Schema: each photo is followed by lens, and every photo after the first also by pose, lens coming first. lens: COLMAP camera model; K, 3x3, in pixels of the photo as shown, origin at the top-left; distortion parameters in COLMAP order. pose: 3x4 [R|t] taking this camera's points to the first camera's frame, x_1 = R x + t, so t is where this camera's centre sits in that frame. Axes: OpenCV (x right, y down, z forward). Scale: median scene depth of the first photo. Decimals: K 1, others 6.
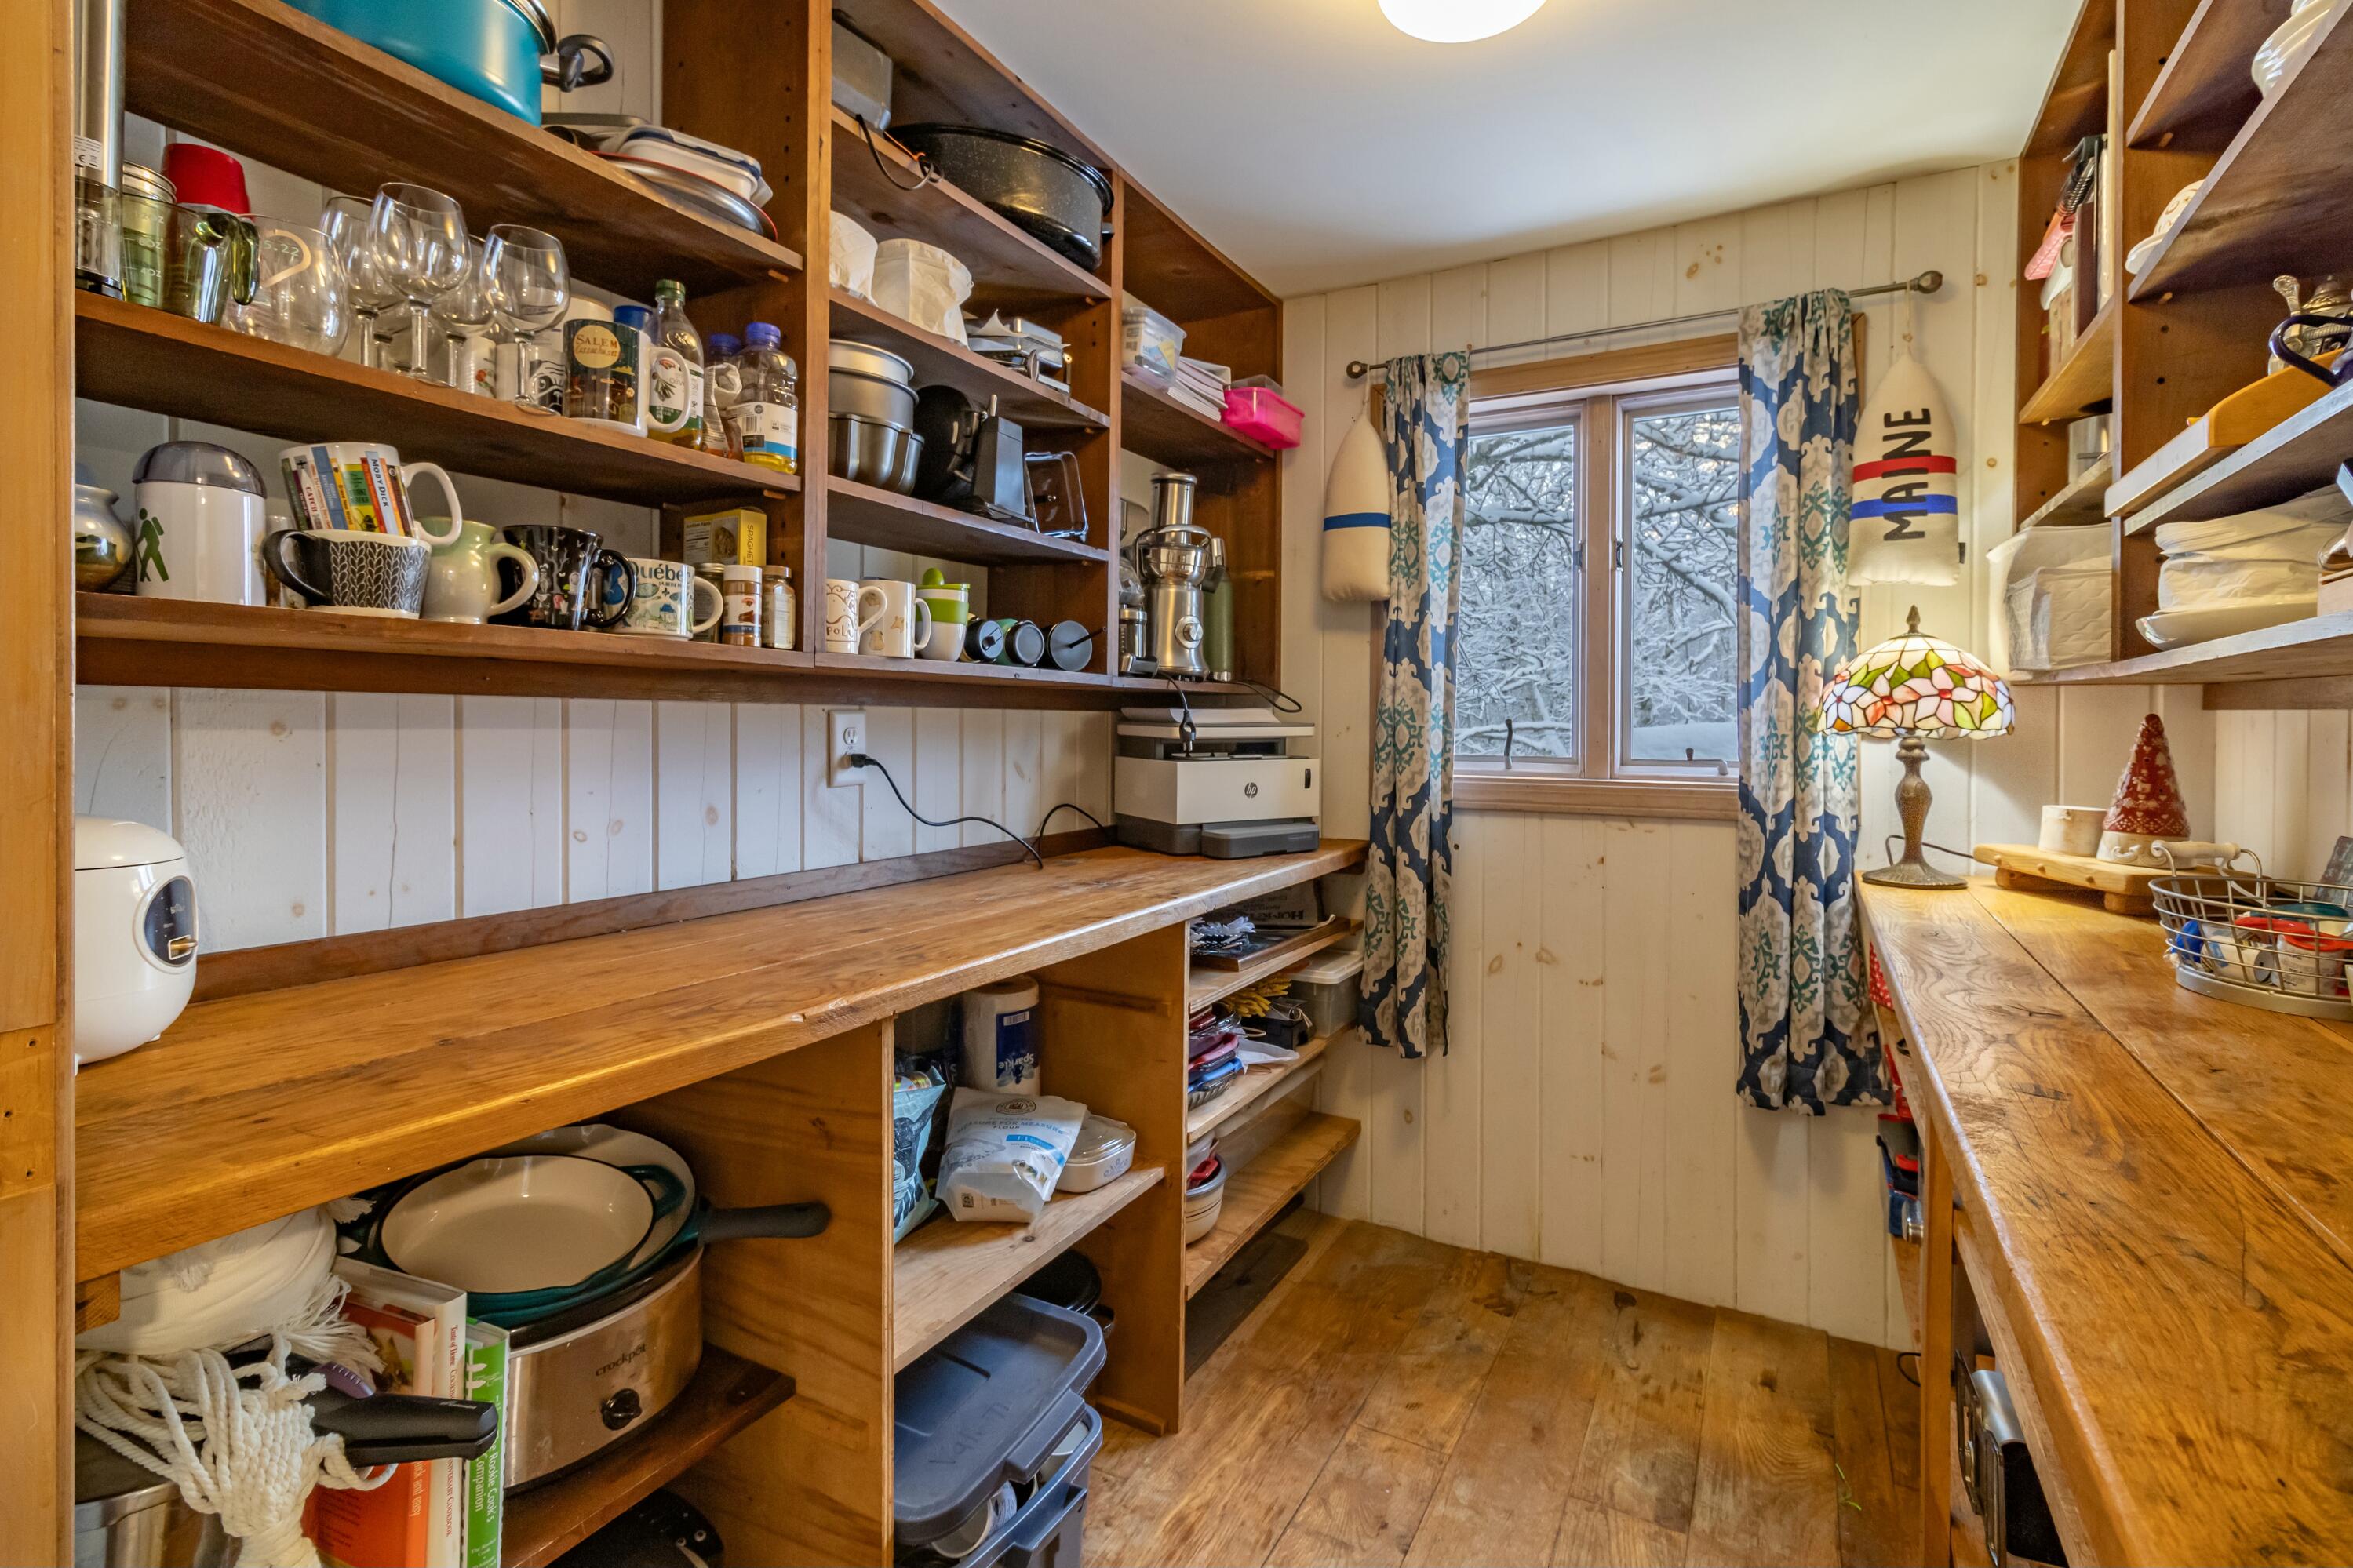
lens RADIAL K [[1099.9, 0, 1202.3], [0, 1099.9, 729.4], [0, 0, 1]] dist [0.003166, -0.000524]
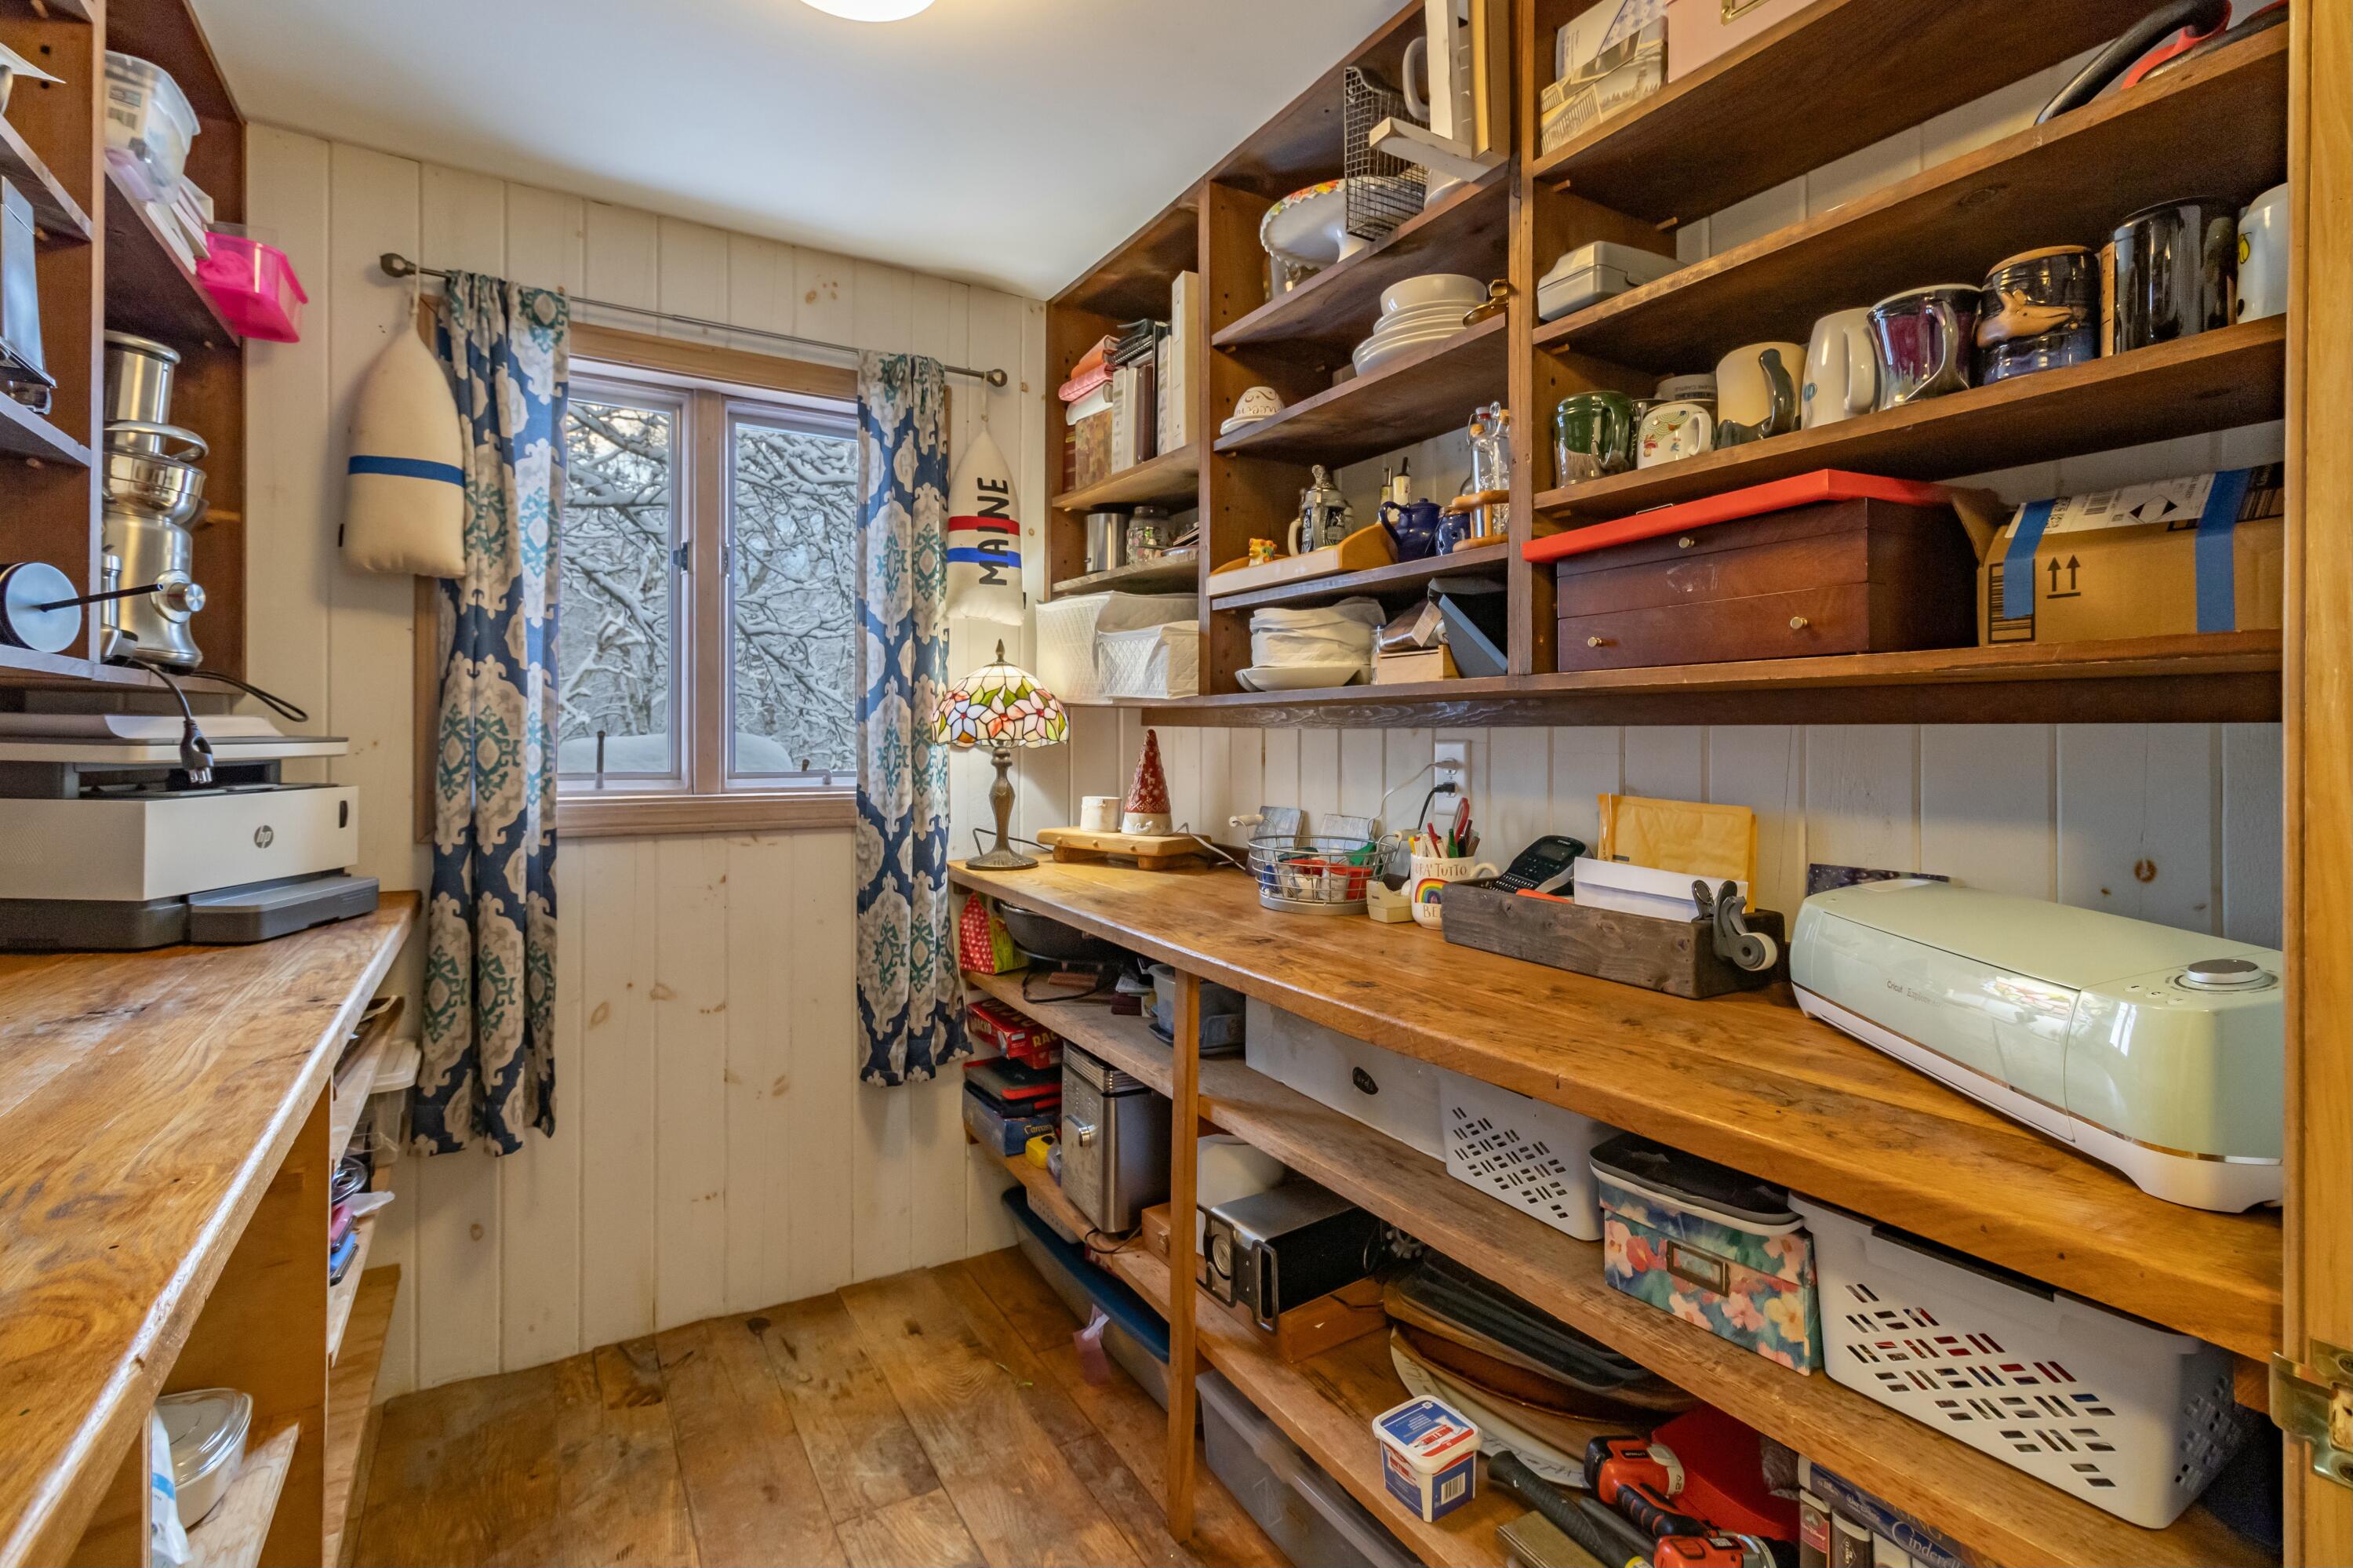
lens RADIAL K [[1100.0, 0, 1192.9], [0, 1100.0, 731.4], [0, 0, 1]] dist [0.003166, -0.000524]
pose [[0.507050, -0.001352, 0.861916, -0.262681], [0.002674, 0.999996, -0.000005, -0.008471], [-0.861913, 0.002307, 0.507052, 0.168523]]
